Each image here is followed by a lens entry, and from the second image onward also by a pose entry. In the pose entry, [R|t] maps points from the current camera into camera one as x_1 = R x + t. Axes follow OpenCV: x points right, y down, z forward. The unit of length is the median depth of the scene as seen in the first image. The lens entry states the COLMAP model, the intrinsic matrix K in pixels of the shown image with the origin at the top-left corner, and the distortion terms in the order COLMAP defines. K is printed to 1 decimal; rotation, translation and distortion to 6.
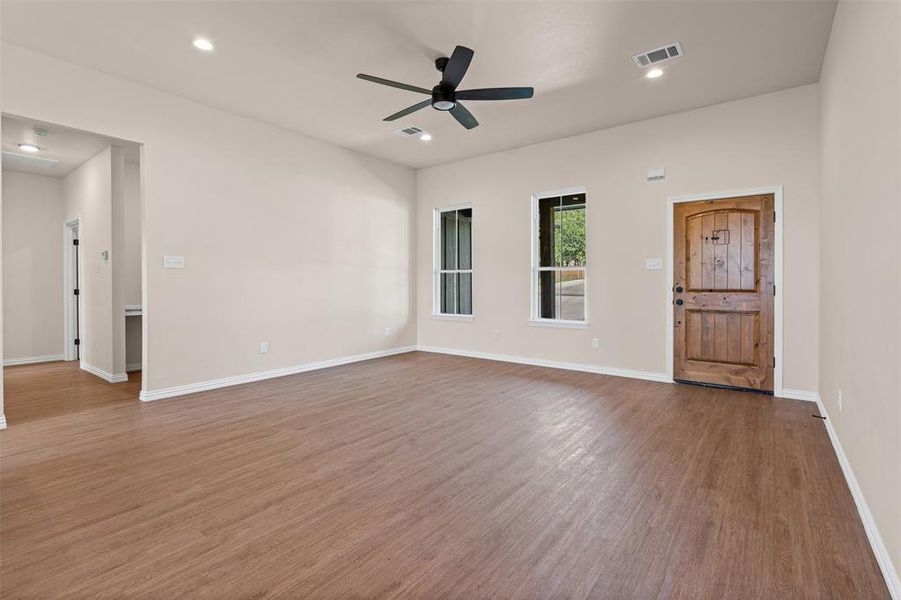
lens RADIAL K [[412.8, 0, 450.3], [0, 412.8, 286.7], [0, 0, 1]] dist [-0.006402, 0.002623]
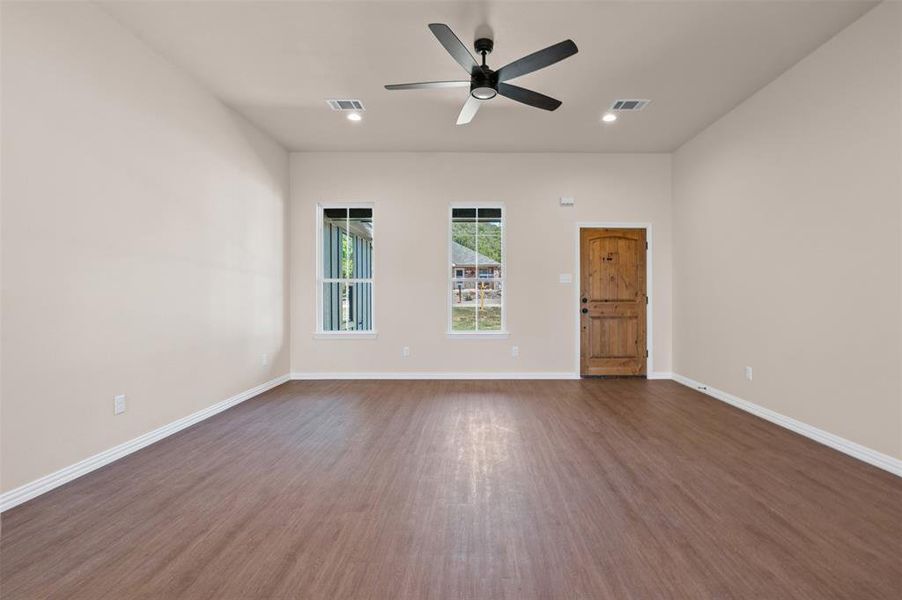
lens RADIAL K [[413.3, 0, 501.3], [0, 413.3, 295.1], [0, 0, 1]] dist [-0.006402, 0.002623]
pose [[0.790816, 0.001205, 0.612053, -0.386334], [0.003981, 0.999967, -0.007113, 0.000095], [-0.612041, 0.008062, 0.790785, 0.206855]]
